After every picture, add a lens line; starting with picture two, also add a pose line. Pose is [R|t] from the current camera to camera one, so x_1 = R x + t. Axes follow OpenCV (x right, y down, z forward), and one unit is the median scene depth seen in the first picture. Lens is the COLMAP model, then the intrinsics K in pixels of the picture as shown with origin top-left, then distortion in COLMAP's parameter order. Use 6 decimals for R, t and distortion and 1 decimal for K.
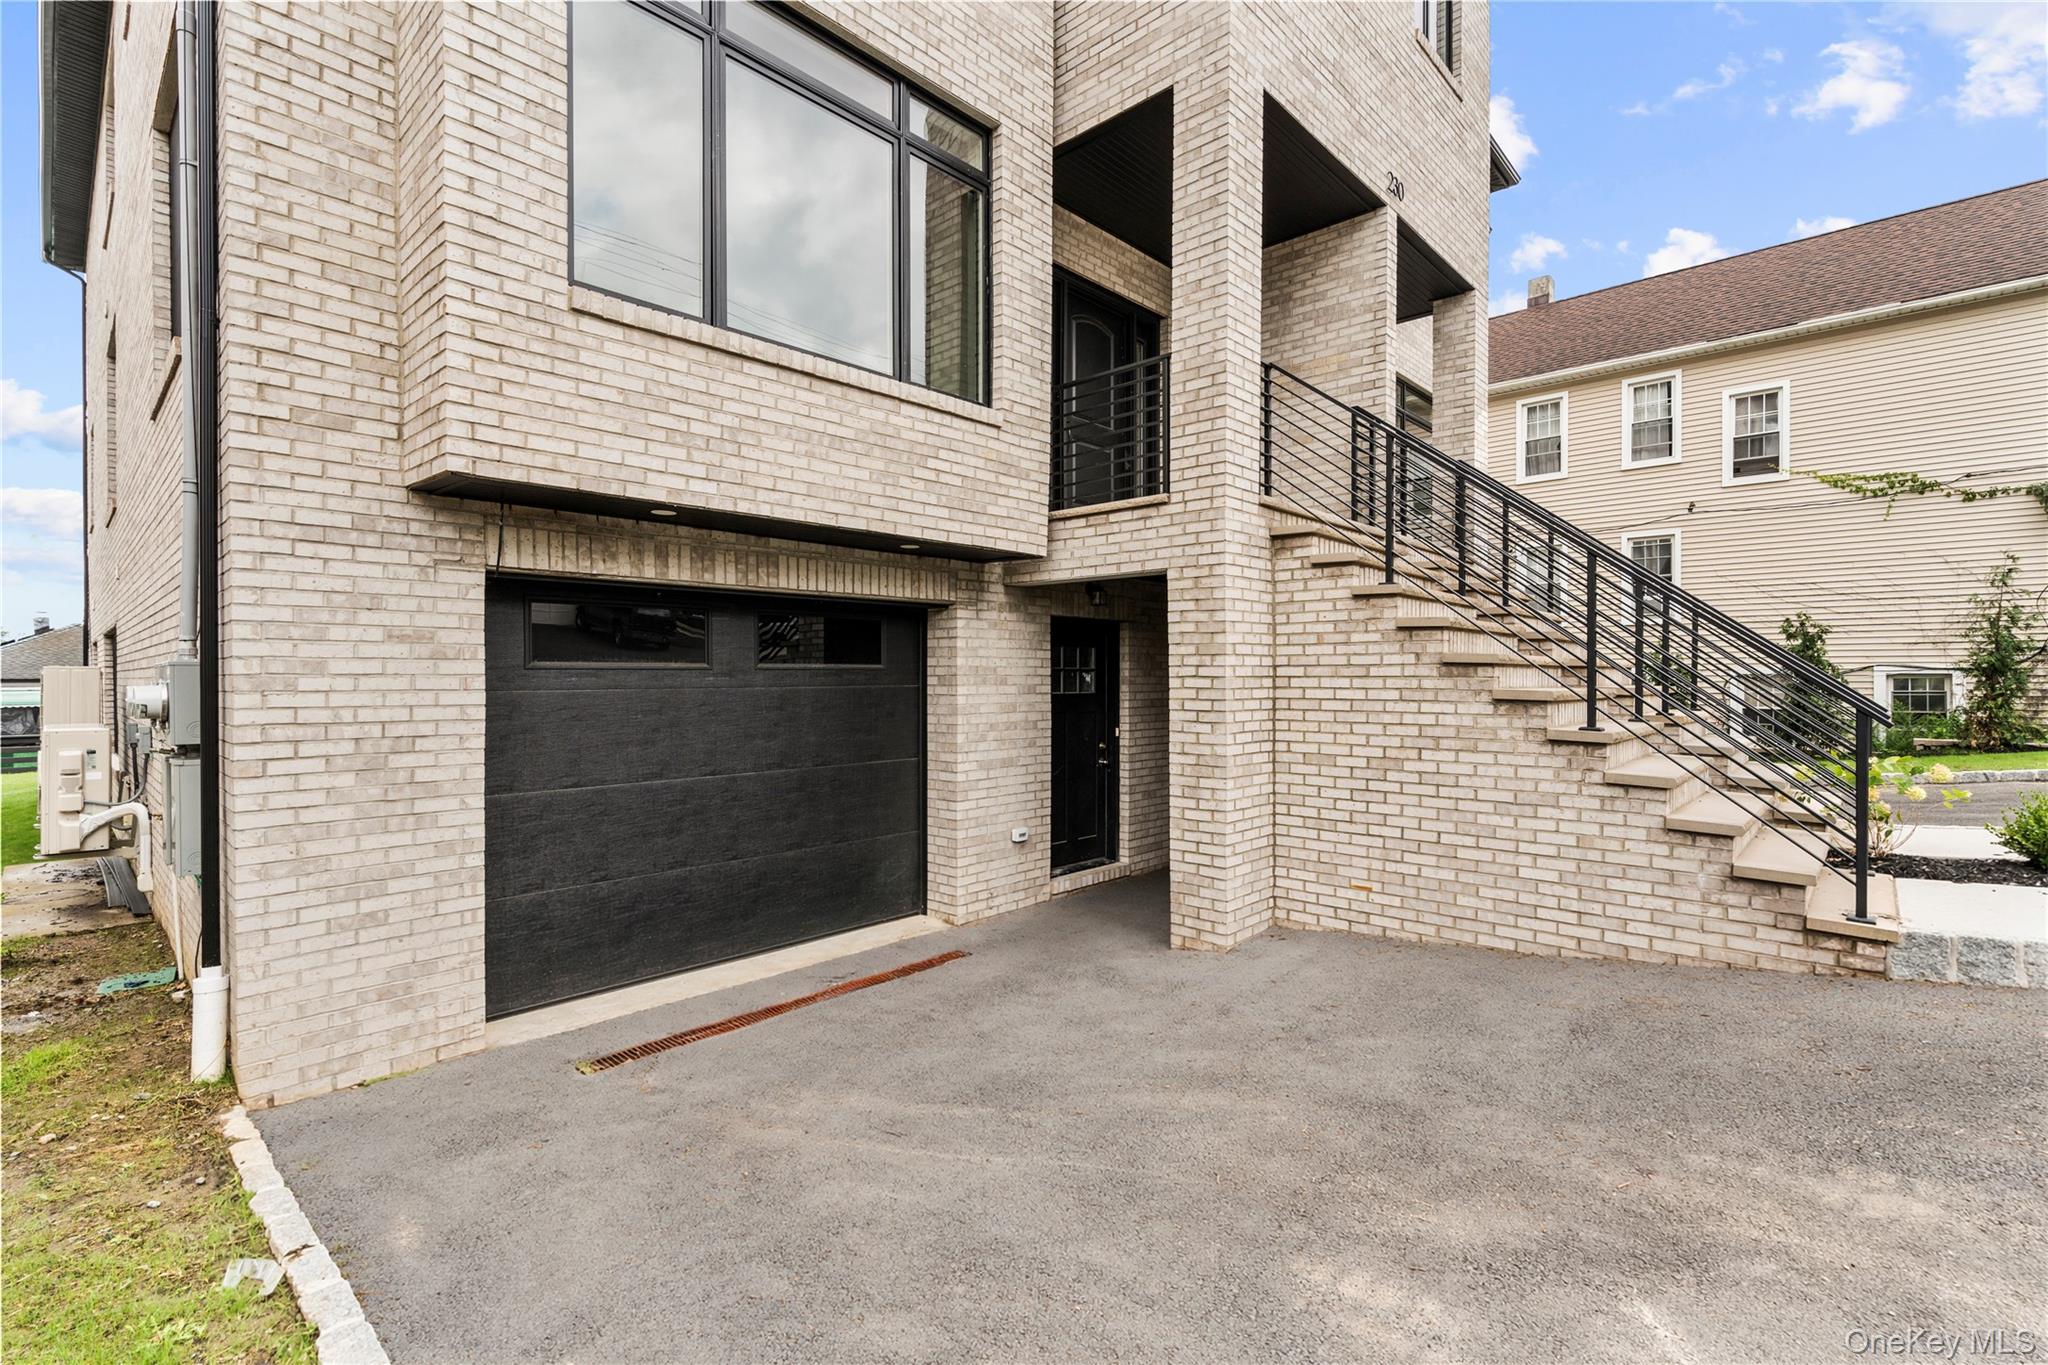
lens RADIAL K [[928.6, 0, 1024.0], [0, 928.6, 682.5], [0, 0, 1]] dist [-0.000357, -0.000003]
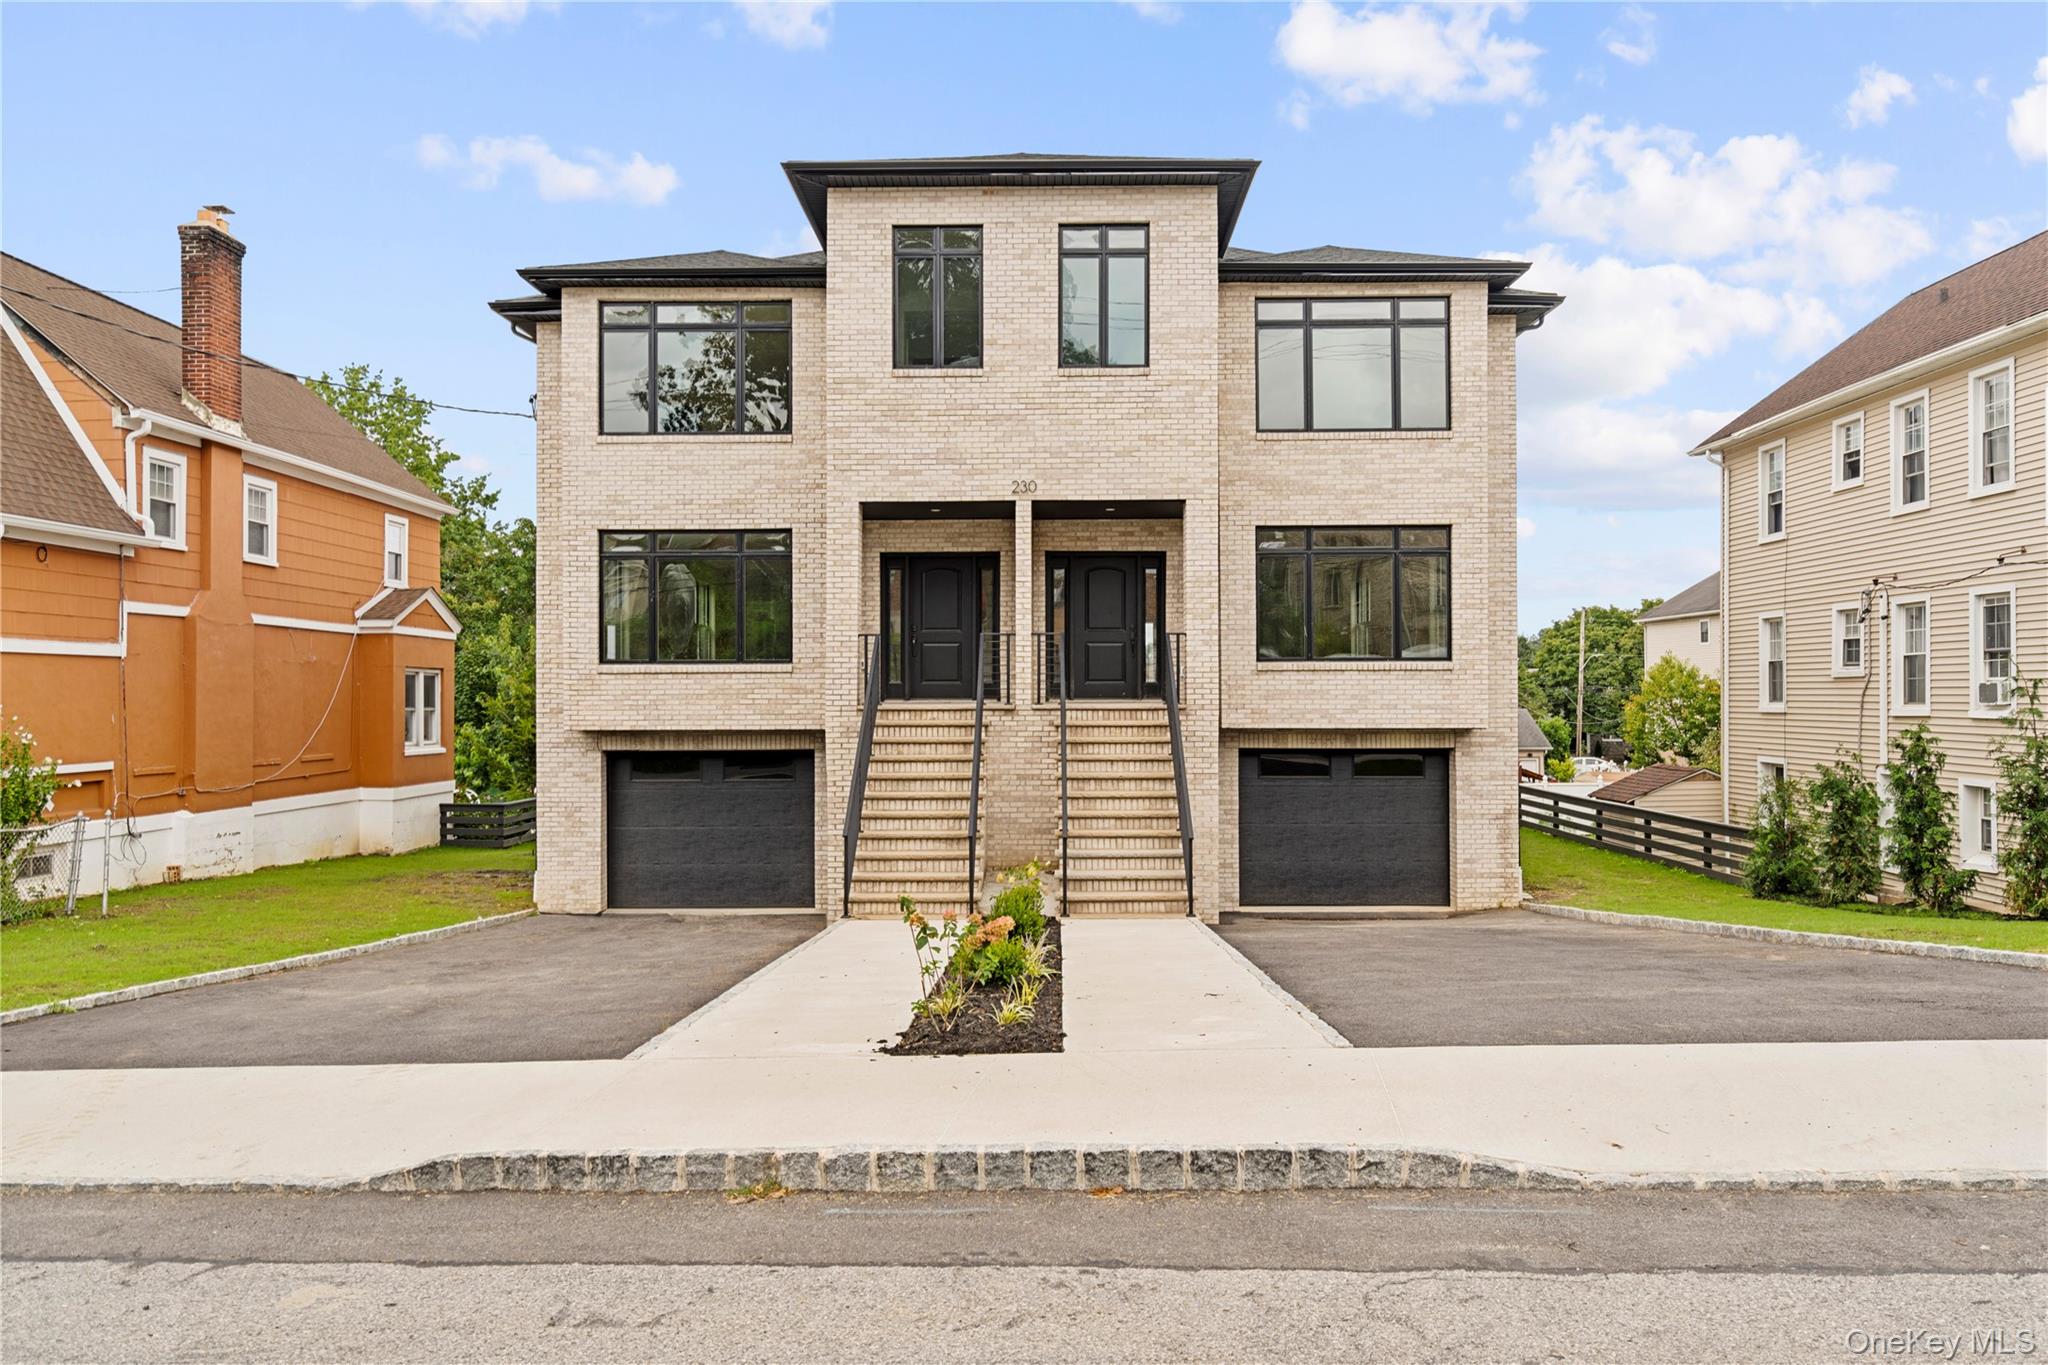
lens RADIAL K [[1469.8, 0, 1024.0], [0, 1469.8, 682.5], [0, 0, 1]] dist [0.040279, -0.000552]
pose [[0.666115, -0.008880, -0.745796, 3.205763], [0.000324, 0.999932, -0.011617, -0.239407], [0.745849, 0.007496, 0.666073, -0.950254]]
